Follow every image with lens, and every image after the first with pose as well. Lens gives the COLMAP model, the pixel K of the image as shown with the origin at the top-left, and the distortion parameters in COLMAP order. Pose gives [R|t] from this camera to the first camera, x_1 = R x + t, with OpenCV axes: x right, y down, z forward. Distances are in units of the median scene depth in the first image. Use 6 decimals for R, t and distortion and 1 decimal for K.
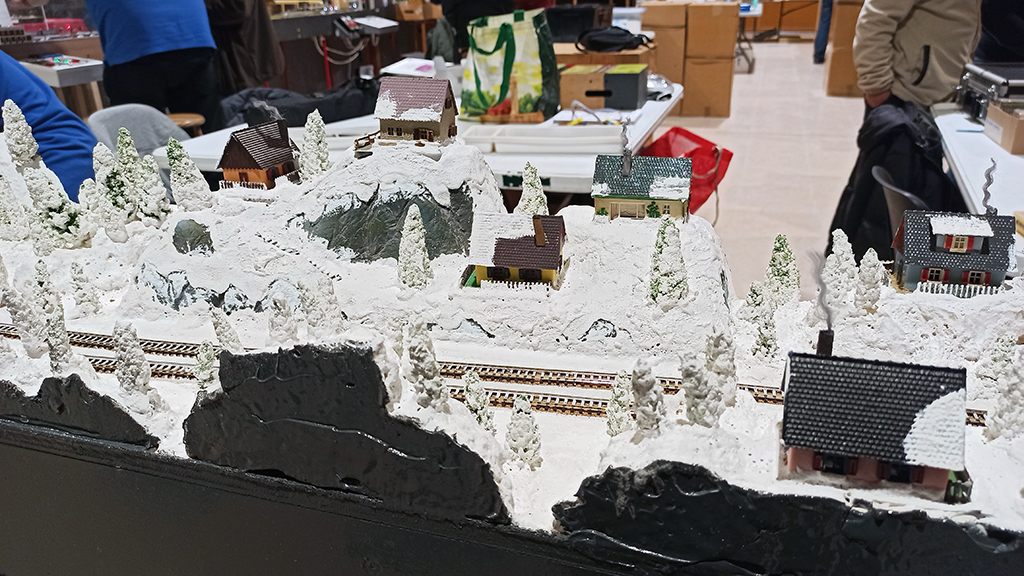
lens RADIAL K [[764.8, 0, 512.0], [0, 764.8, 288.0], [0, 0, 1]] dist [0.010720, -0.008596]
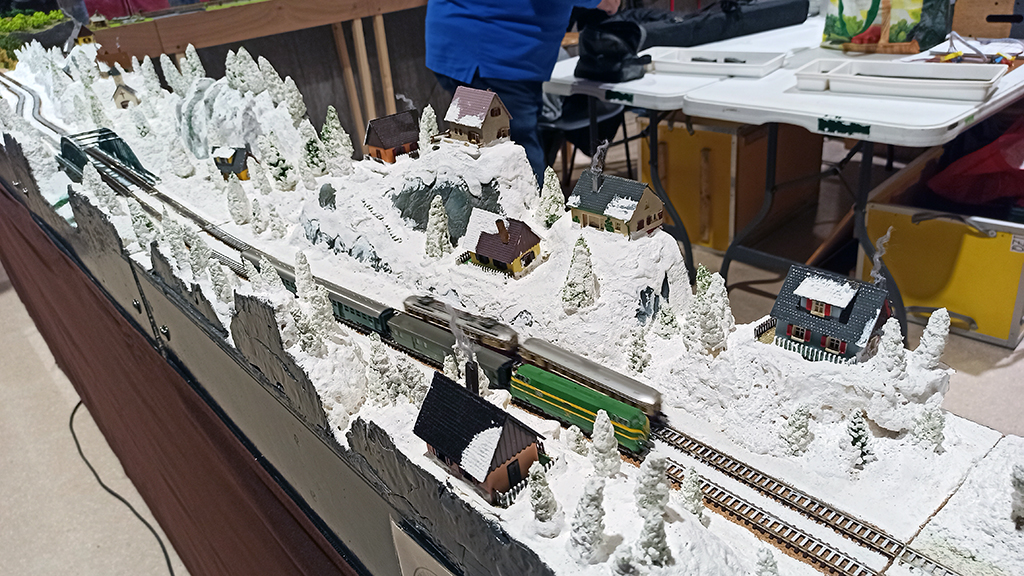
lens RADIAL K [[764.8, 0, 512.0], [0, 764.8, 288.0], [0, 0, 1]] dist [0.010720, -0.008596]
pose [[0.850919, 0.181840, -0.492819, 0.608175], [-0.119219, 0.980544, 0.155953, -0.161005], [0.511589, -0.073950, 0.856042, -0.065976]]
